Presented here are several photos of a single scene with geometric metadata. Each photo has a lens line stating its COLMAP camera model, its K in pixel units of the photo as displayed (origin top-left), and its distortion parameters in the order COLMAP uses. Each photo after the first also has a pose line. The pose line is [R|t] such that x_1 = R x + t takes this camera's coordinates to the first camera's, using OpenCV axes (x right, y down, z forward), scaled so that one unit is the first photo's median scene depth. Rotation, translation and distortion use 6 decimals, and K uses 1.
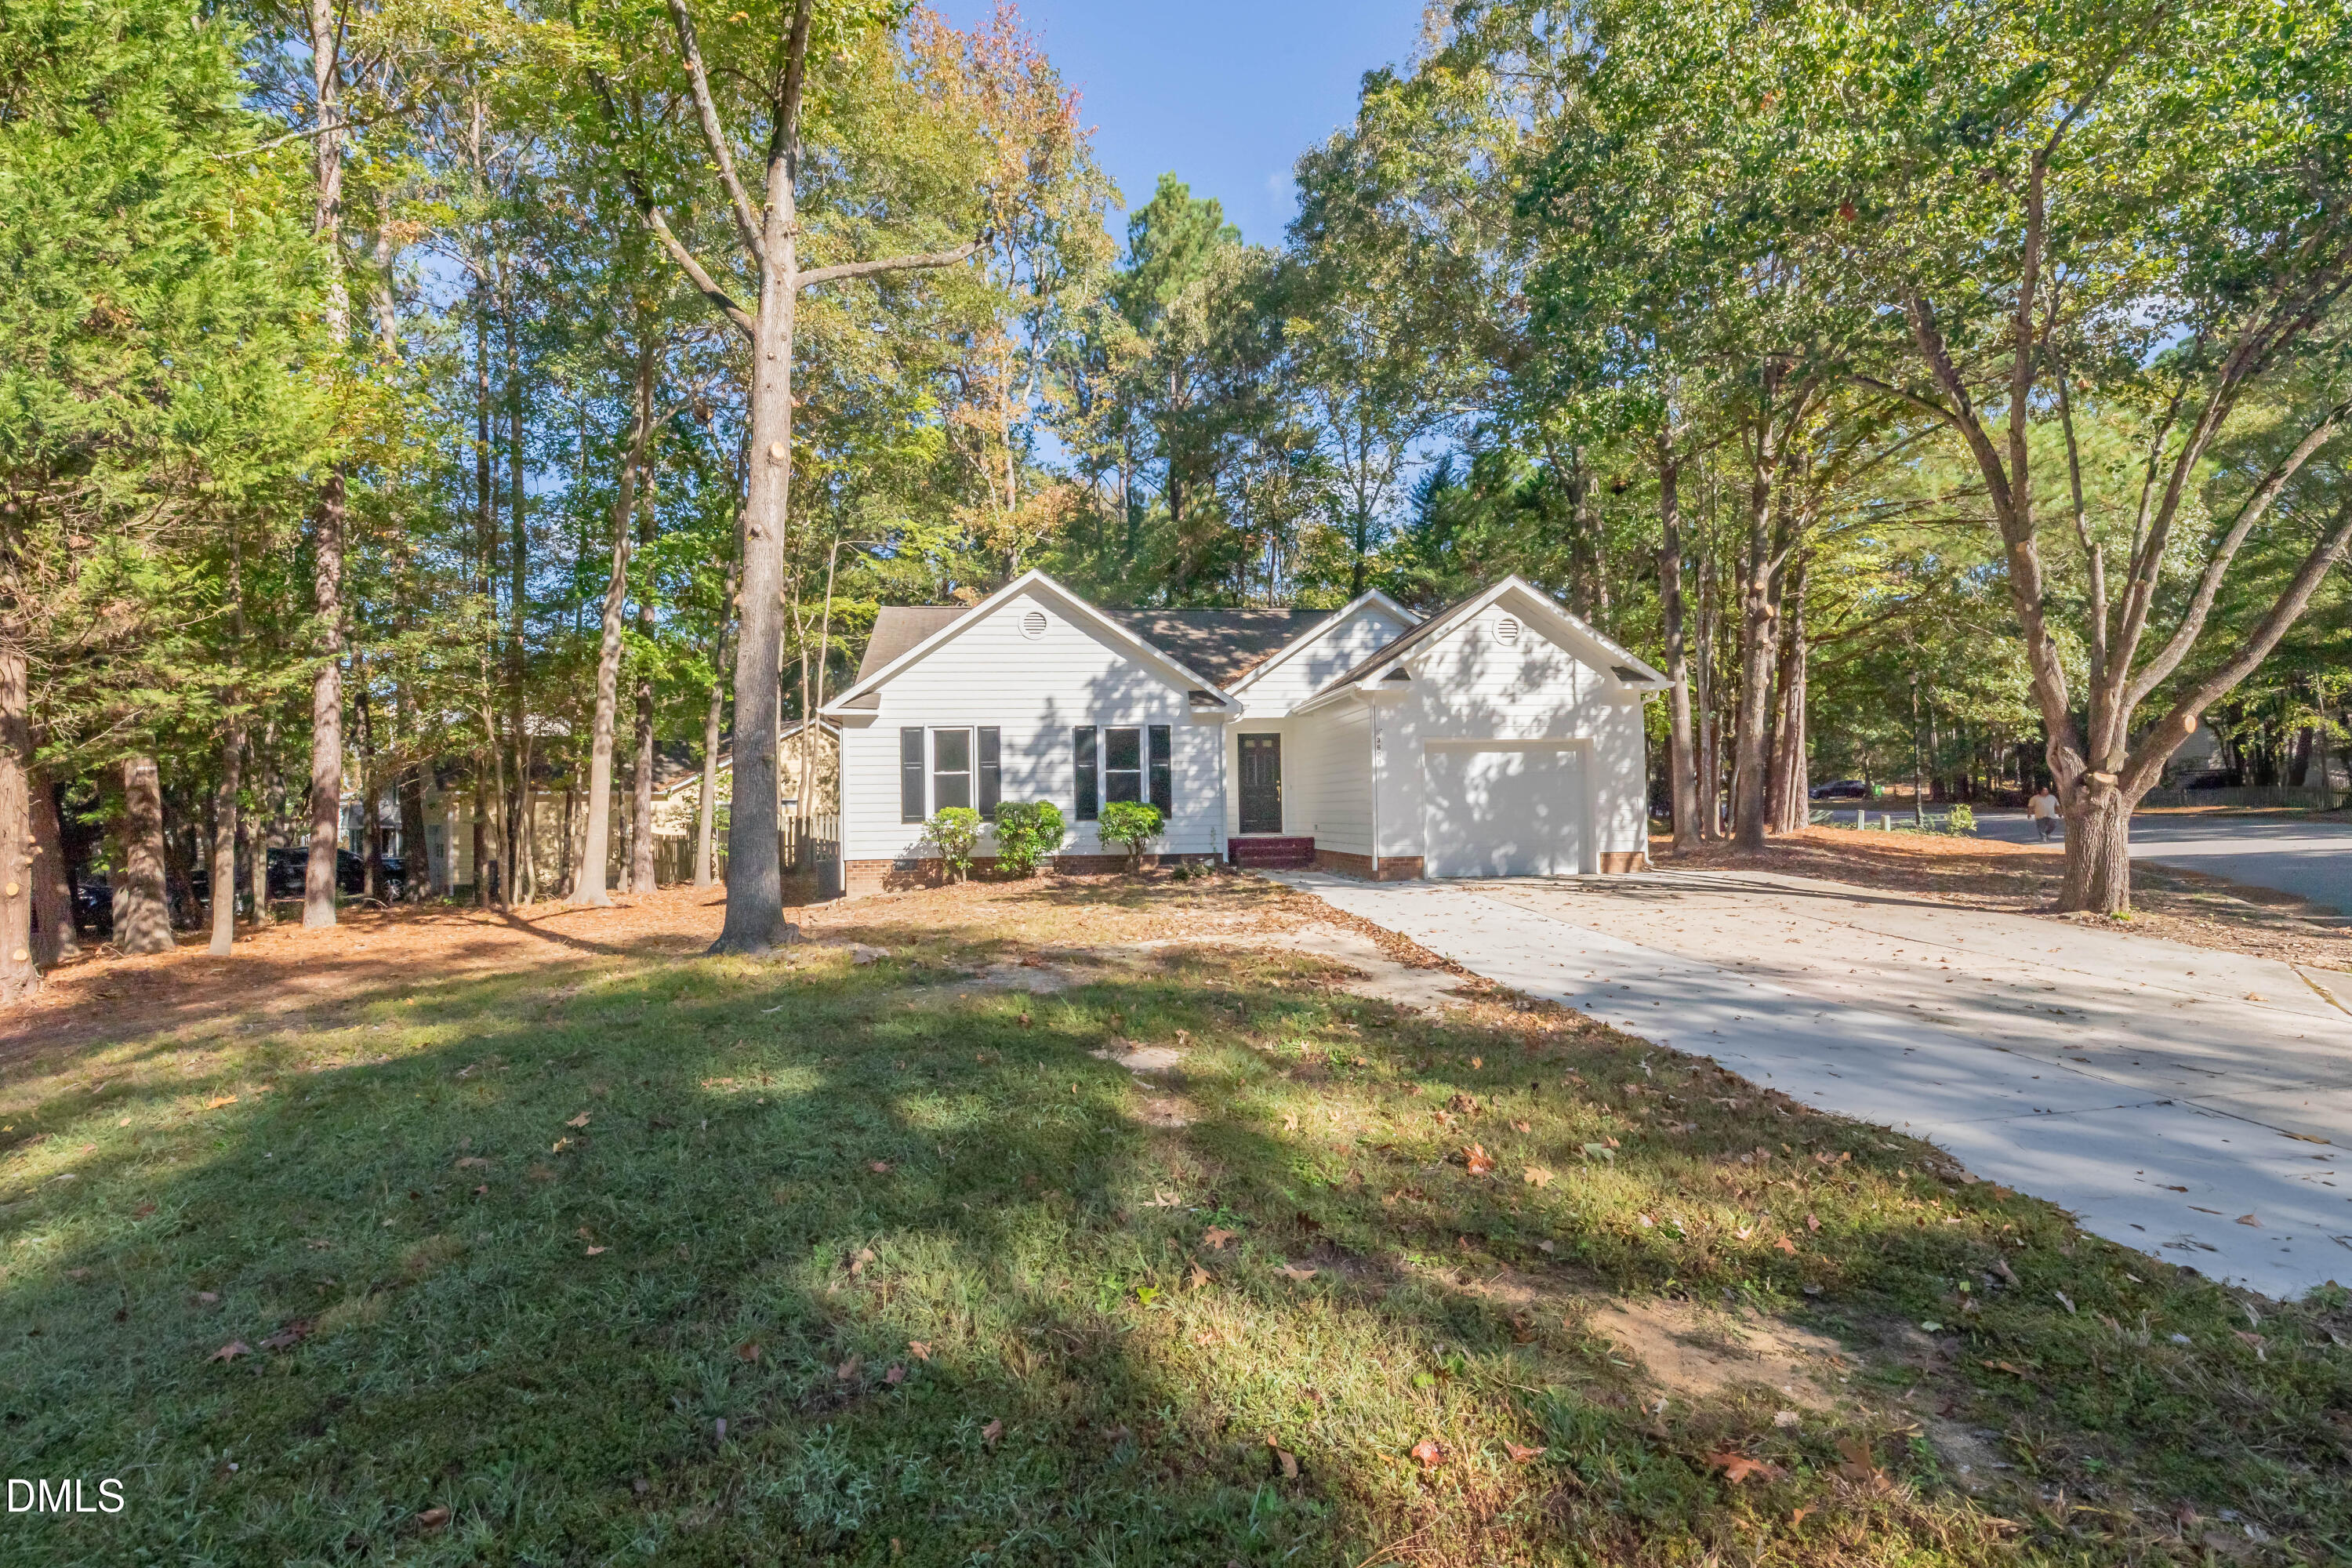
lens RADIAL K [[1042.8, 0, 1177.1], [0, 1042.8, 789.9], [0, 0, 1]] dist [0.024693, -0.000035]
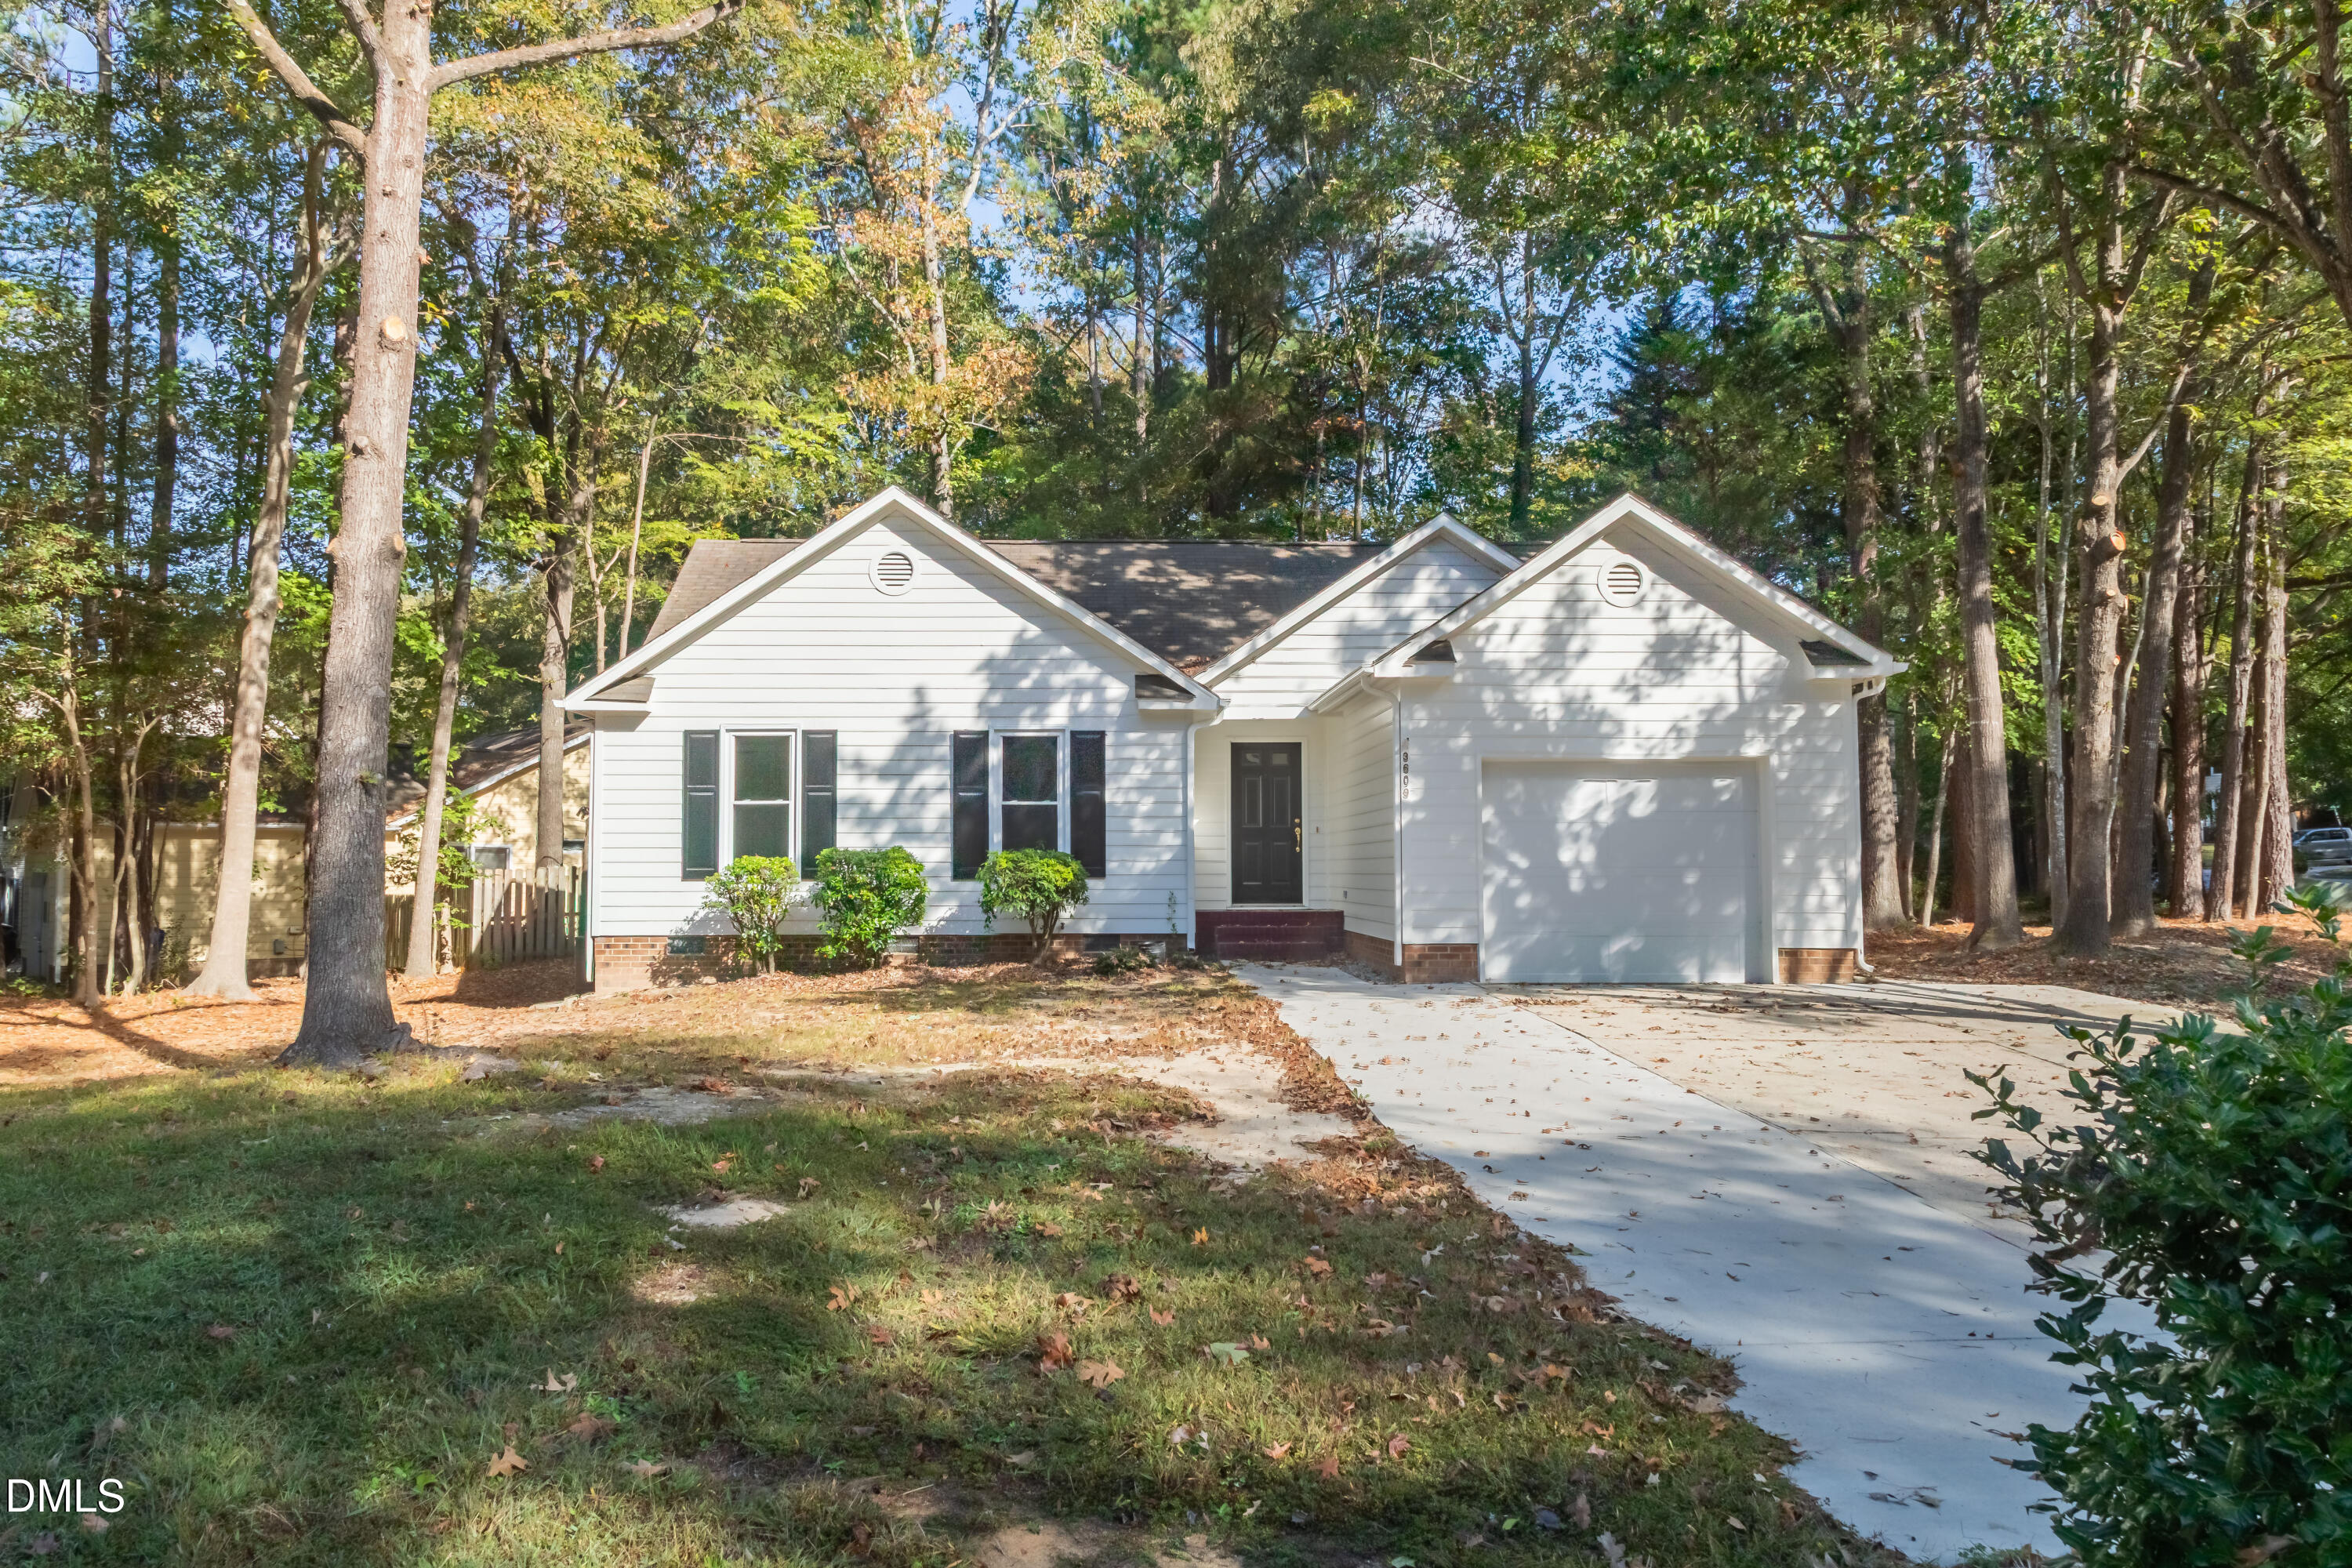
lens RADIAL K [[1754.3, 0, 1130.5], [0, 1754.3, 781.0], [0, 0, 1]] dist [0.064929, 0.000917]
pose [[0.994798, 0.011854, -0.101176, 0.119123], [-0.014892, 0.999459, -0.029325, -0.001211], [0.100774, 0.030679, 0.994436, -0.052688]]
